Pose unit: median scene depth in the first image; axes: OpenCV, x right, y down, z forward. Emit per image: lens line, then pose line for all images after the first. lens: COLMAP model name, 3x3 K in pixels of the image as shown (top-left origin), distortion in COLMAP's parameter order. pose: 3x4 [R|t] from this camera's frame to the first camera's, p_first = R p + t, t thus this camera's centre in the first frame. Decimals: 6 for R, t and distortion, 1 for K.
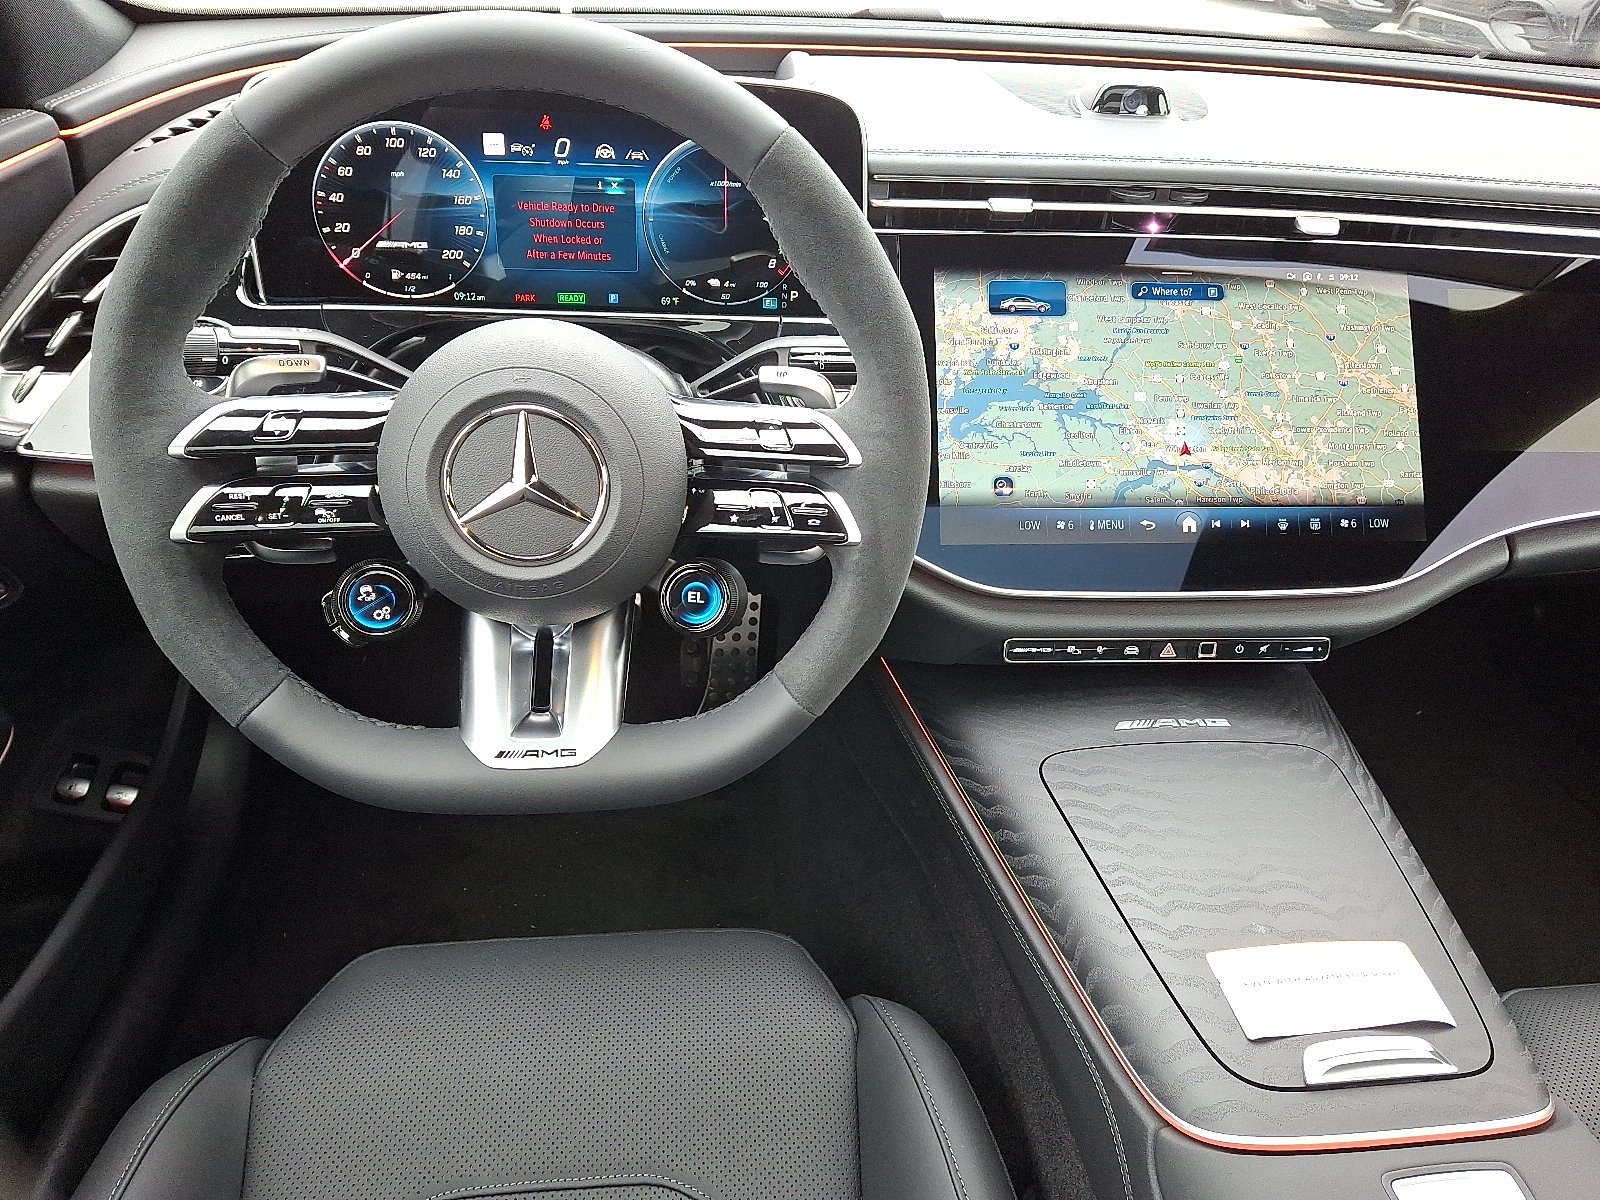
lens RADIAL K [[1148.3, 0, 800.0], [0, 1148.3, 600.0], [0, 0, 1]] dist [-0.000962, -0.002531]
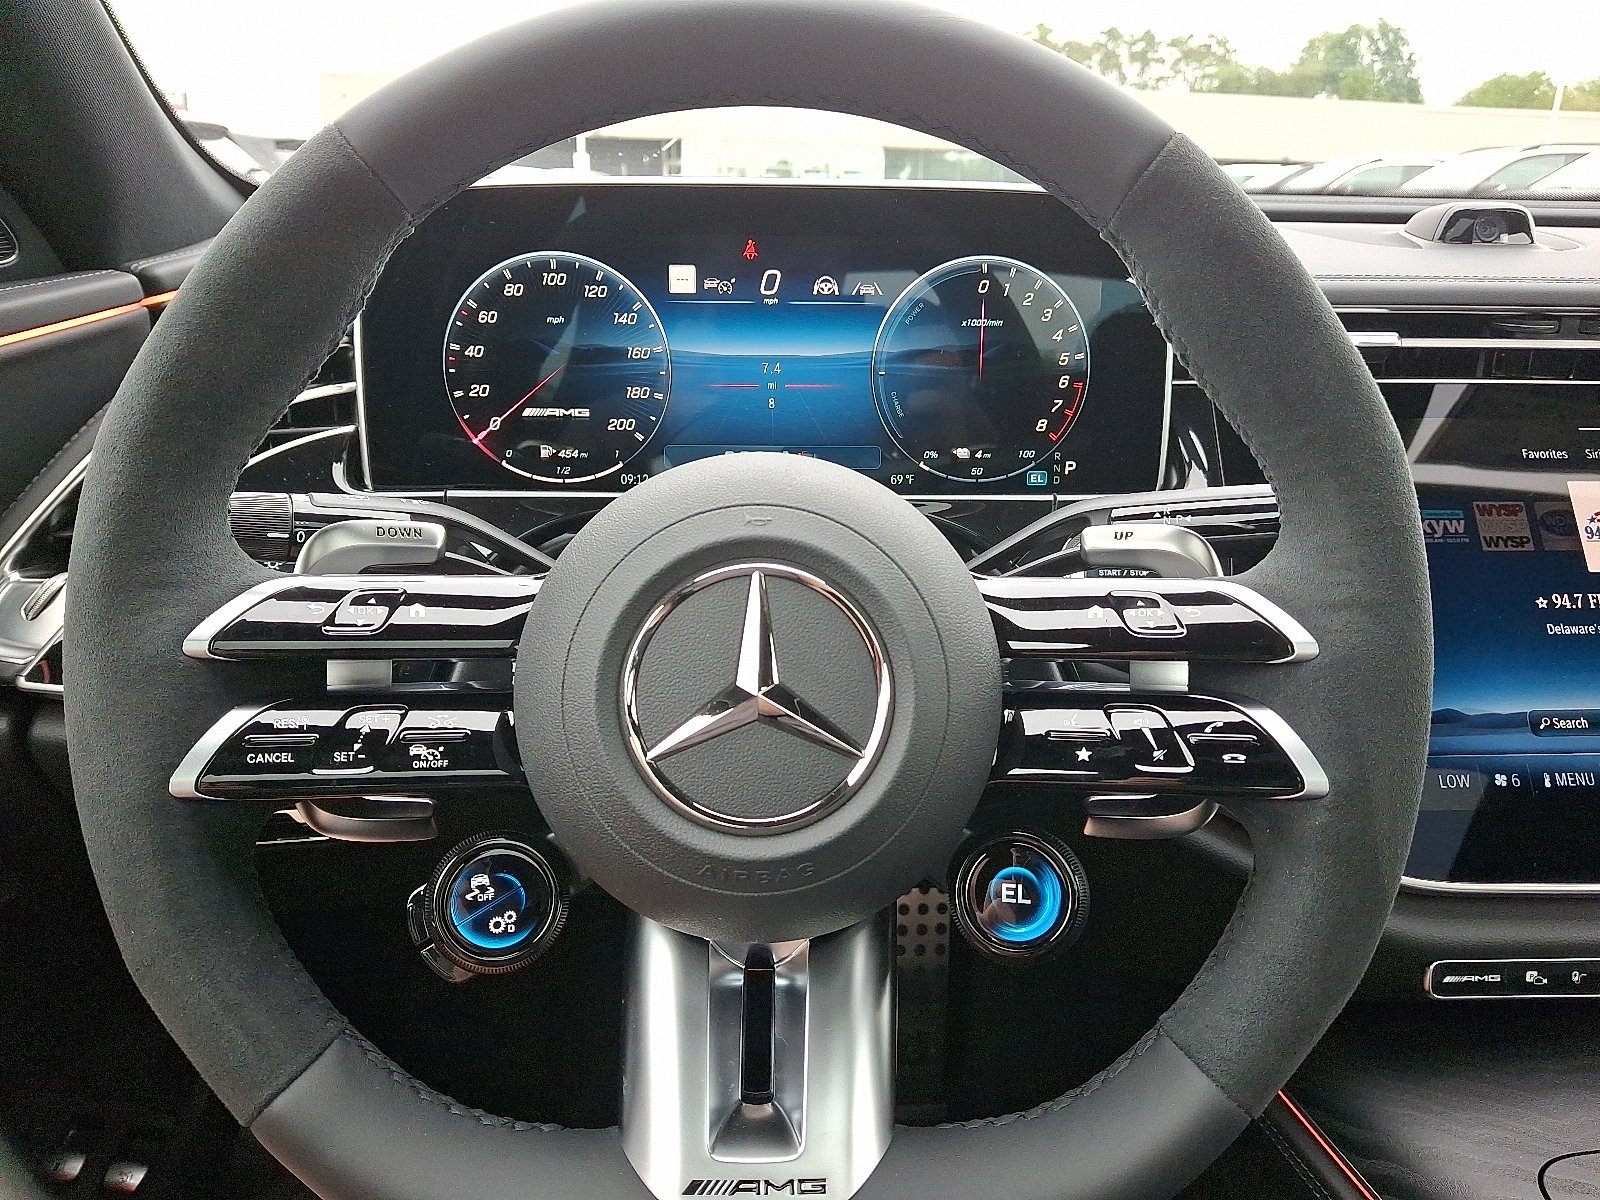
lens RADIAL K [[1184.5, 0, 800.0], [0, 1184.5, 600.0], [0, 0, 1]] dist [0.089608, -0.205649]
pose [[0.994851, -0.029334, -0.097011, -0.136347], [0.003294, 0.966050, -0.258334, 0.009994], [0.101295, 0.256685, 0.961172, 0.352465]]
